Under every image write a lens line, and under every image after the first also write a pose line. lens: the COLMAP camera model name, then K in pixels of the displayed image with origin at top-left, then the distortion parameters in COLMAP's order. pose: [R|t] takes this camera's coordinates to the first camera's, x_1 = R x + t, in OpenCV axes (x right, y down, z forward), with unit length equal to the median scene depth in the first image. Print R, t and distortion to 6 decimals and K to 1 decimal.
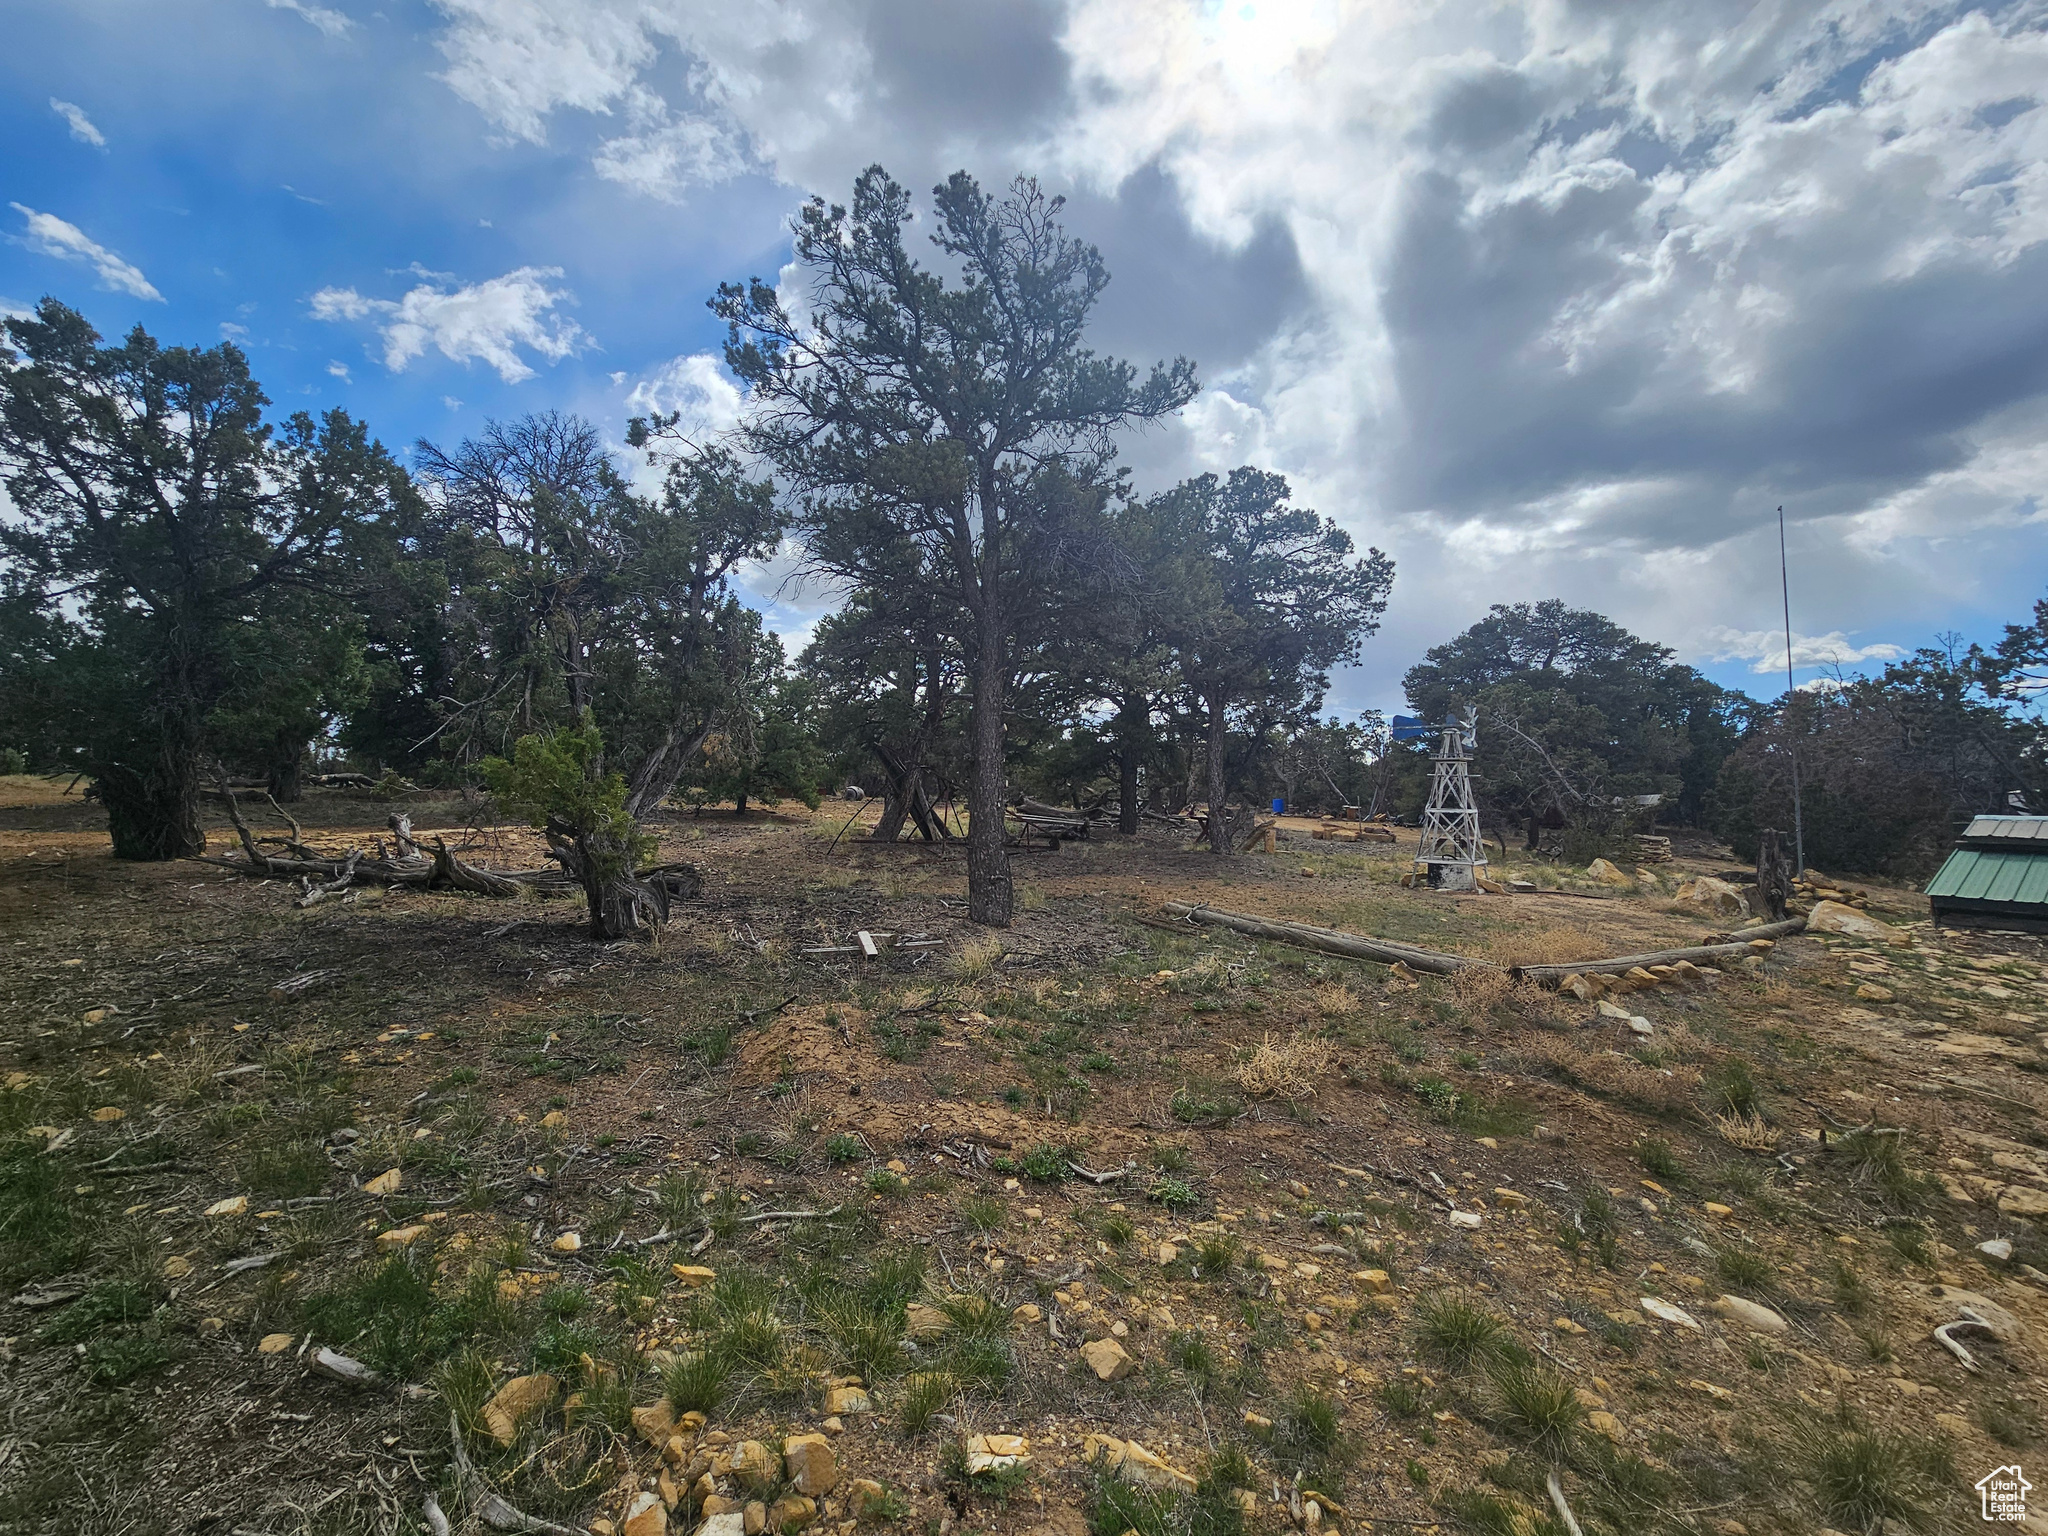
lens RADIAL K [[834.4, 0, 1011.9], [0, 834.4, 766.3], [0, 0, 1]] dist [-0.003142, -0.000526]
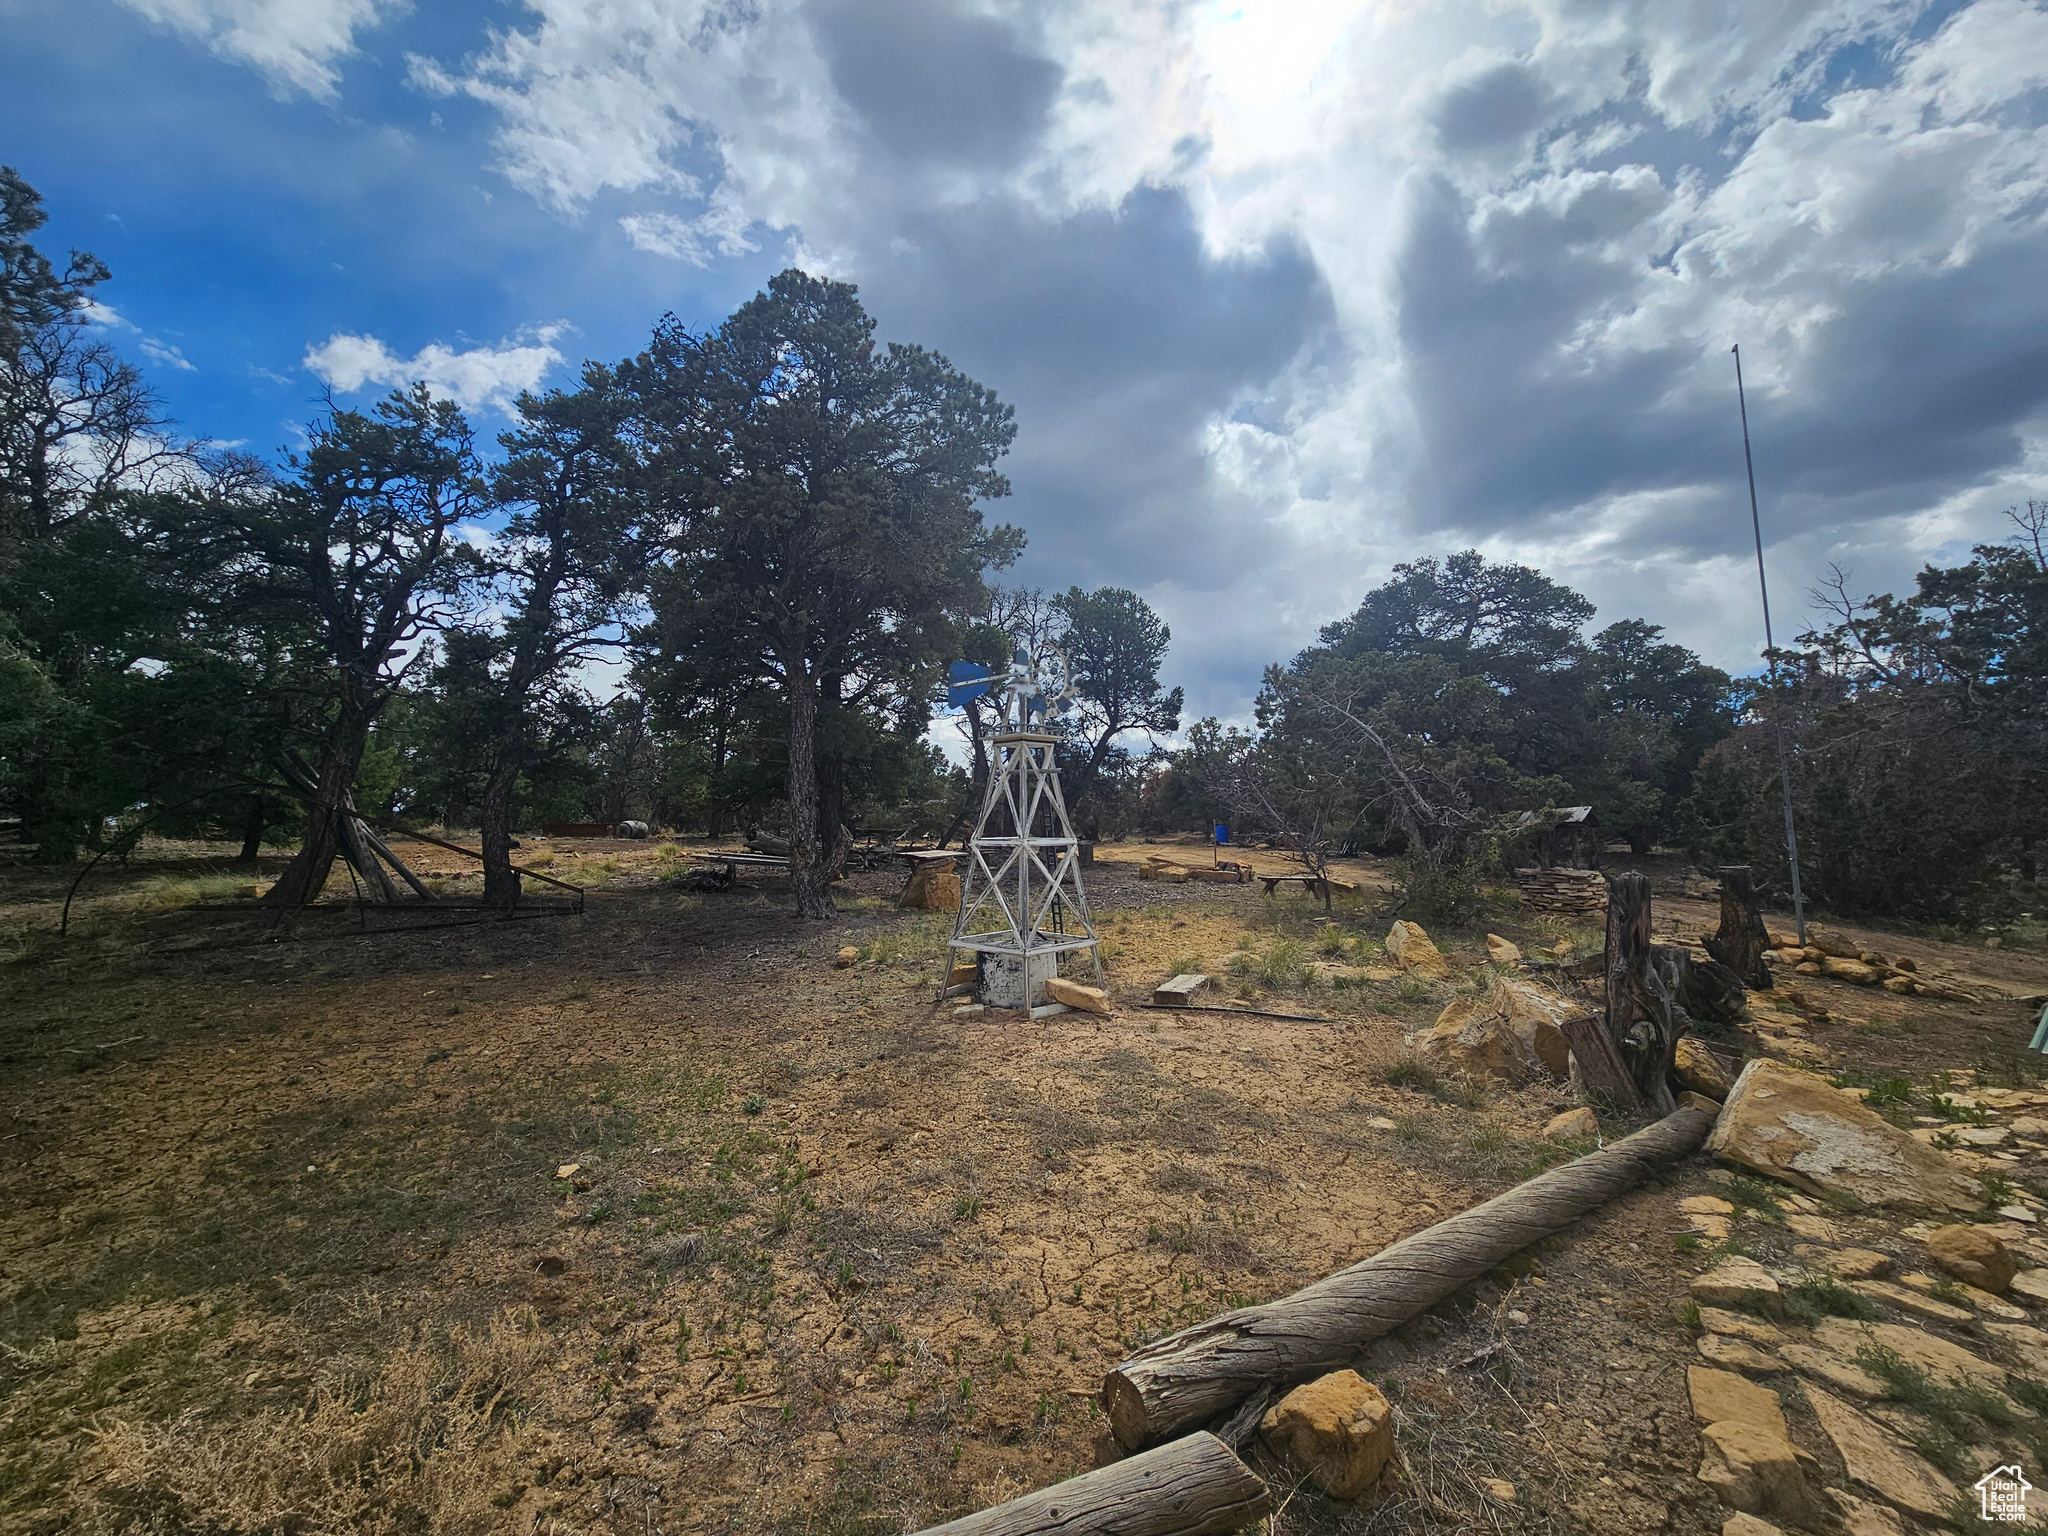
lens RADIAL K [[825.5, 0, 1021.2], [0, 825.5, 777.8], [0, 0, 1]] dist [0.000849, 0.000059]
pose [[0.999092, -0.022768, -0.035998, 0.200651], [0.021836, 0.999422, -0.026073, 0.010112], [0.036571, 0.025263, 0.999012, 0.185150]]
